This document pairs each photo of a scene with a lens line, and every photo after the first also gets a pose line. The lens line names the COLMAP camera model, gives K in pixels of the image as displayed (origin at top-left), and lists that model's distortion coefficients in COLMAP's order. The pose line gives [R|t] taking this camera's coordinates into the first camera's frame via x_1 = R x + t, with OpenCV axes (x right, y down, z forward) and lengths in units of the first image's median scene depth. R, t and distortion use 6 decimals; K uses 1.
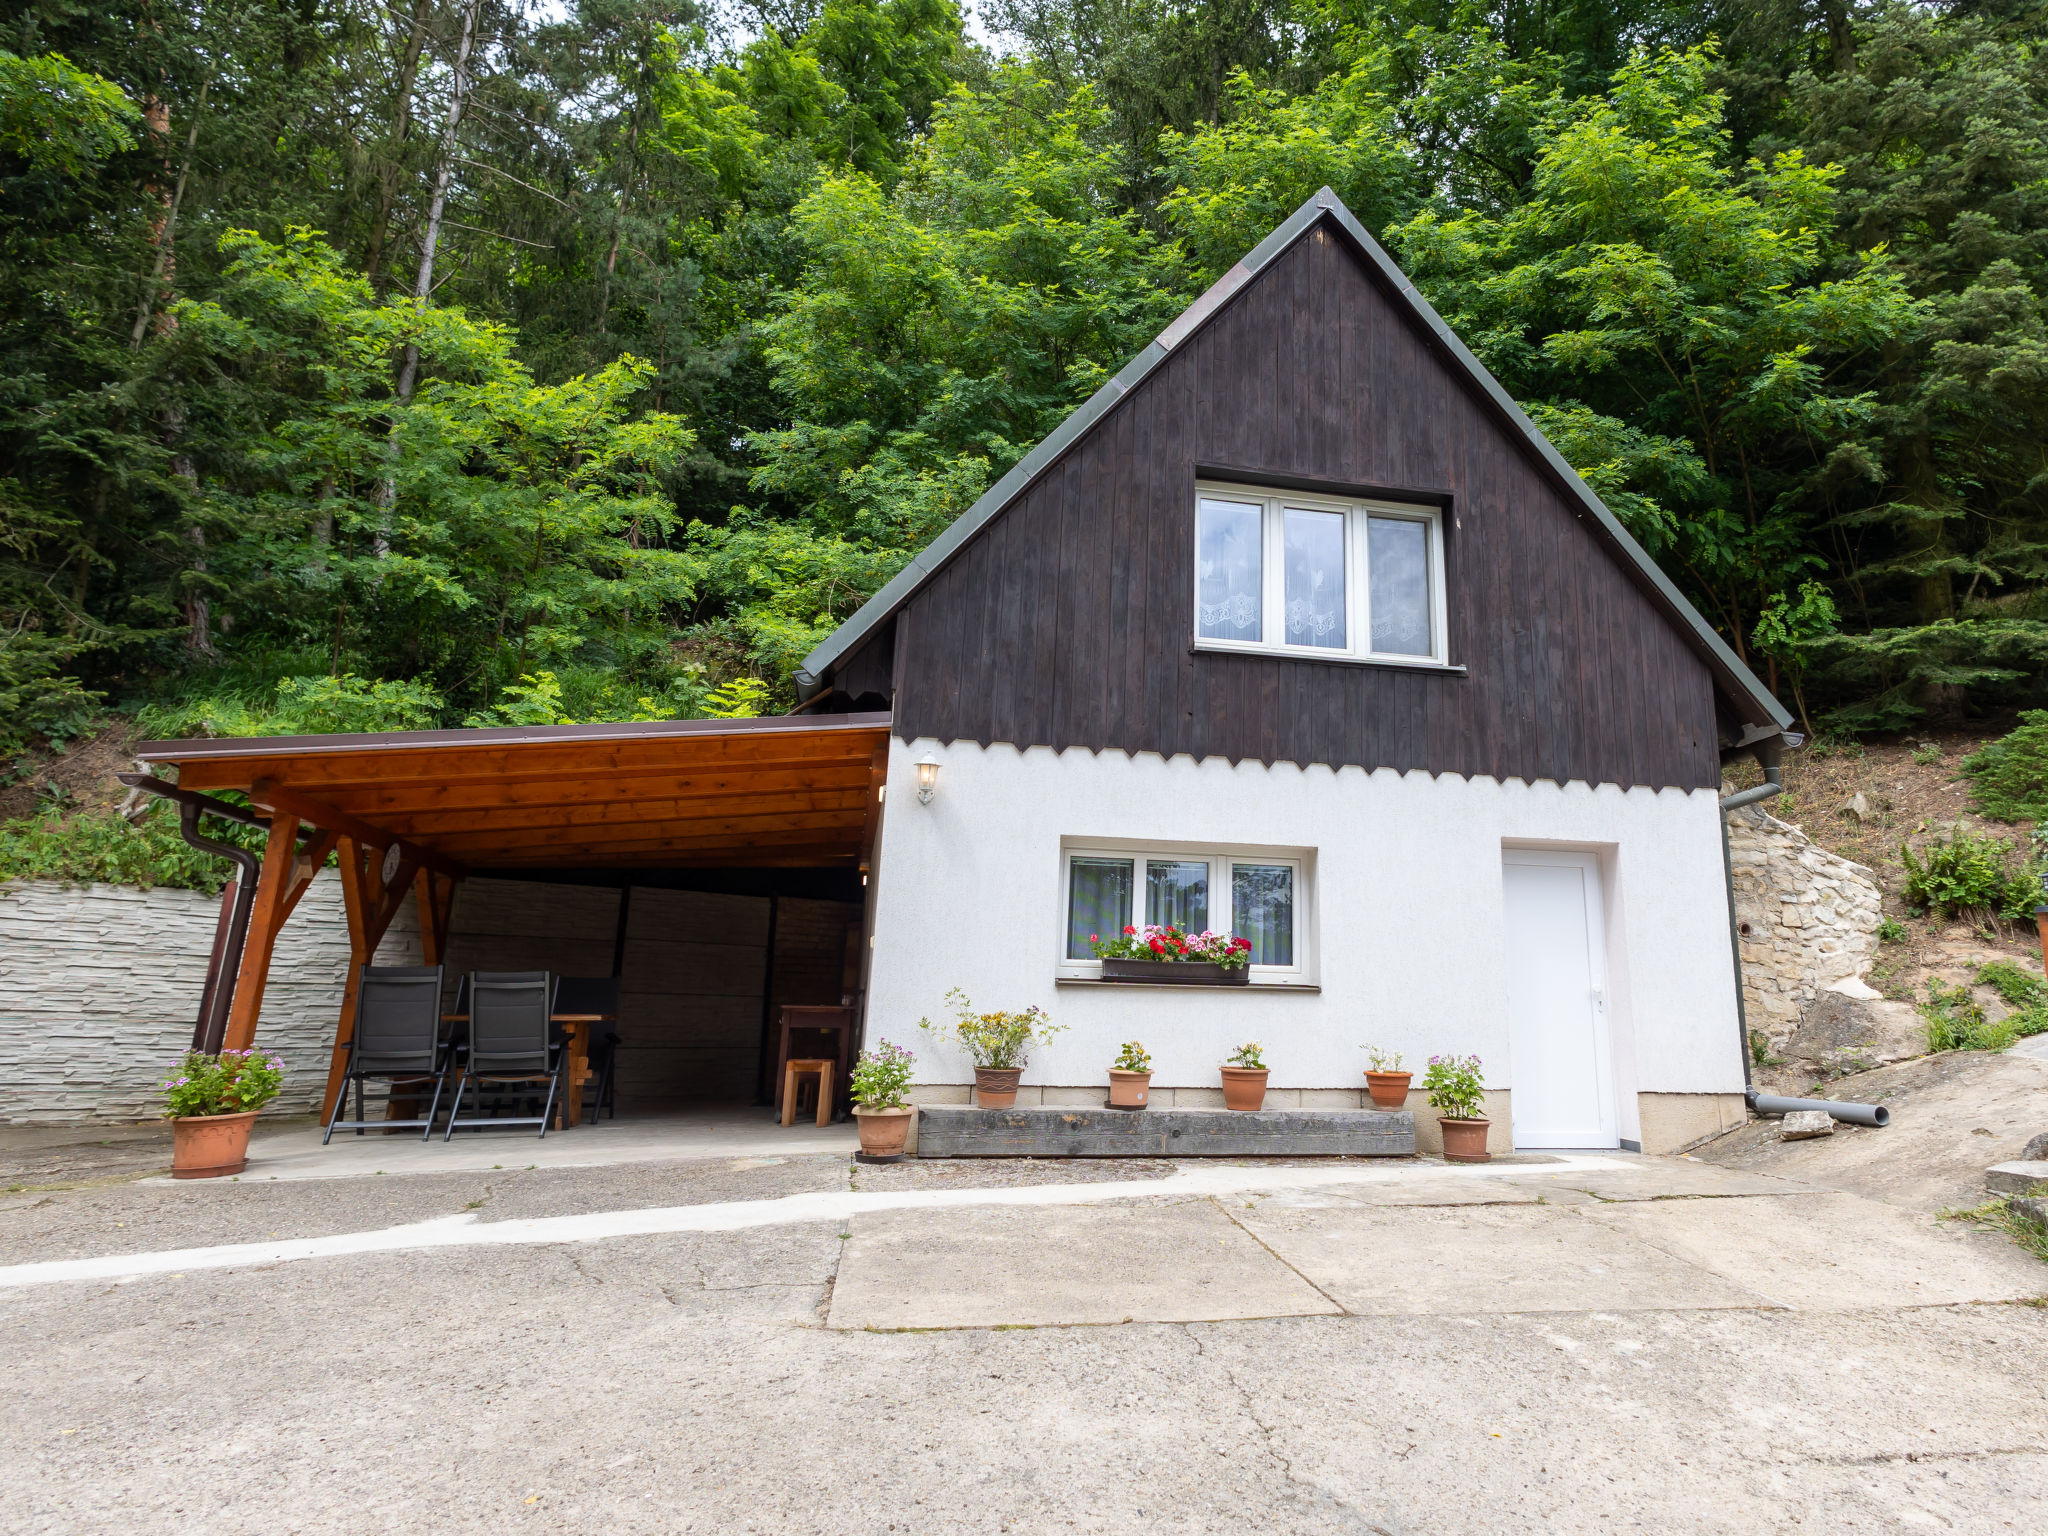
lens RADIAL K [[1296.5, 0, 1159.6], [0, 1296.5, 674.9], [0, 0, 1]] dist [0.013982, 0.000543]
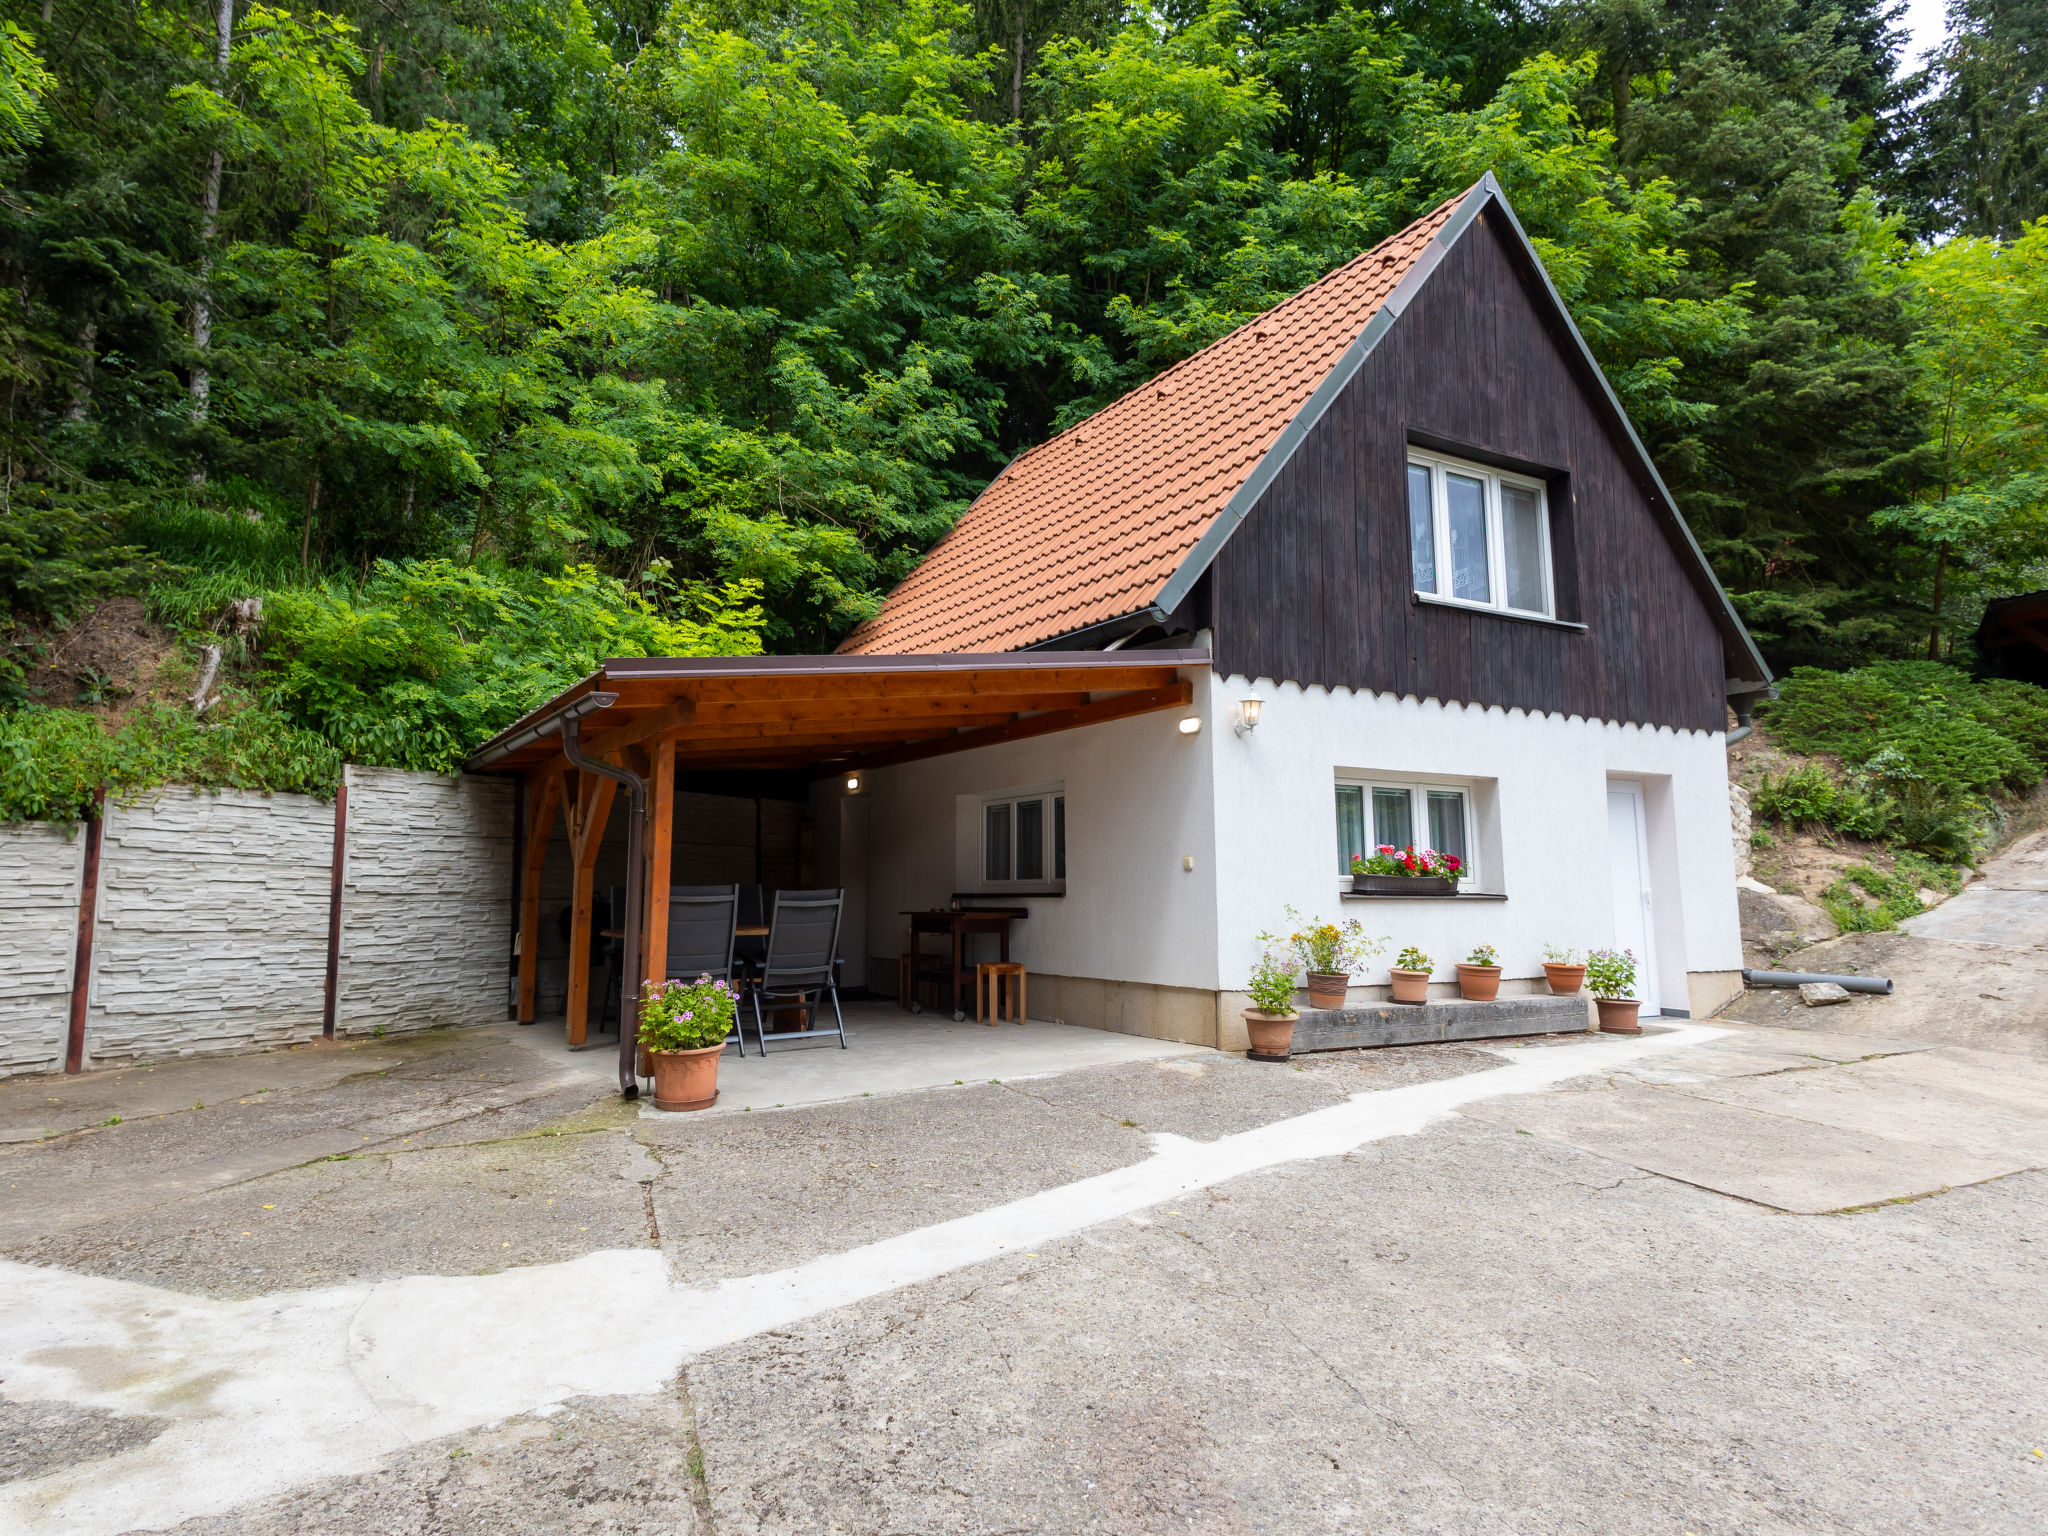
lens RADIAL K [[1231.3, 0, 961.7], [0, 1231.3, 719.4], [0, 0, 1]] dist [0.013336, -0.000389]
pose [[0.959099, 0.026871, 0.281792, -0.606590], [-0.063158, 0.990703, 0.120492, -0.020300], [-0.275934, -0.133361, 0.951880, 0.080091]]
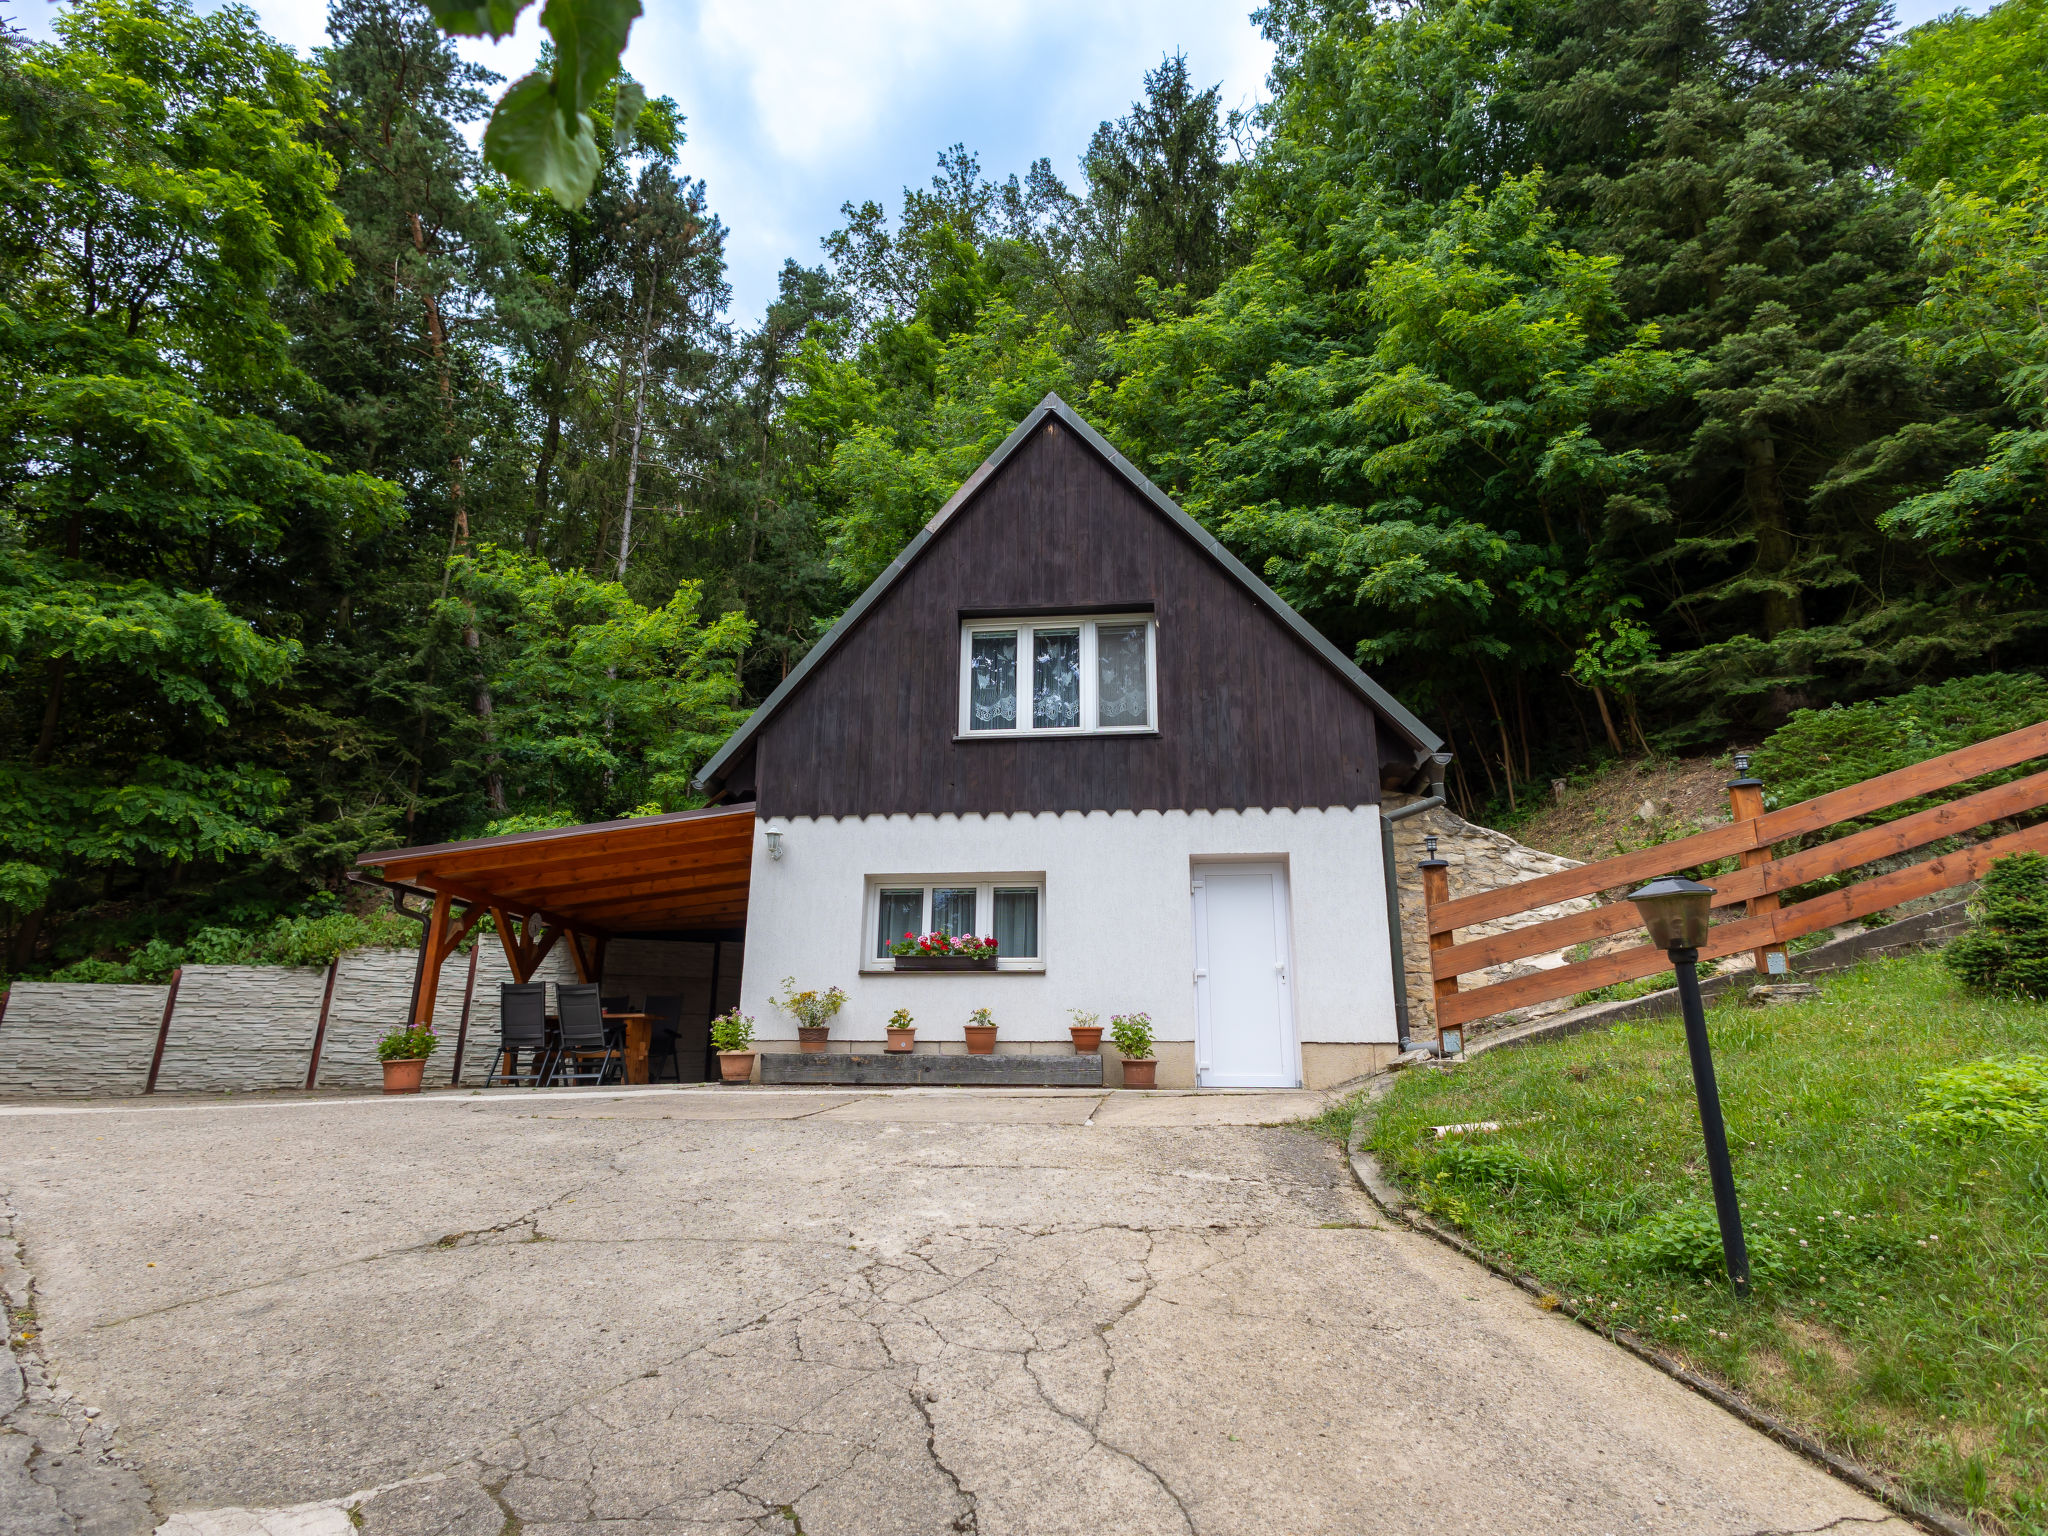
lens RADIAL K [[1131.5, 0, 1014.9], [0, 1131.5, 762.9], [0, 0, 1]] dist [0.013414, 0.003837]
pose [[0.941876, -0.103778, -0.319531, 0.456268], [0.097246, 0.994595, -0.036376, 0.054217], [0.321579, 0.003189, 0.946877, -0.149361]]
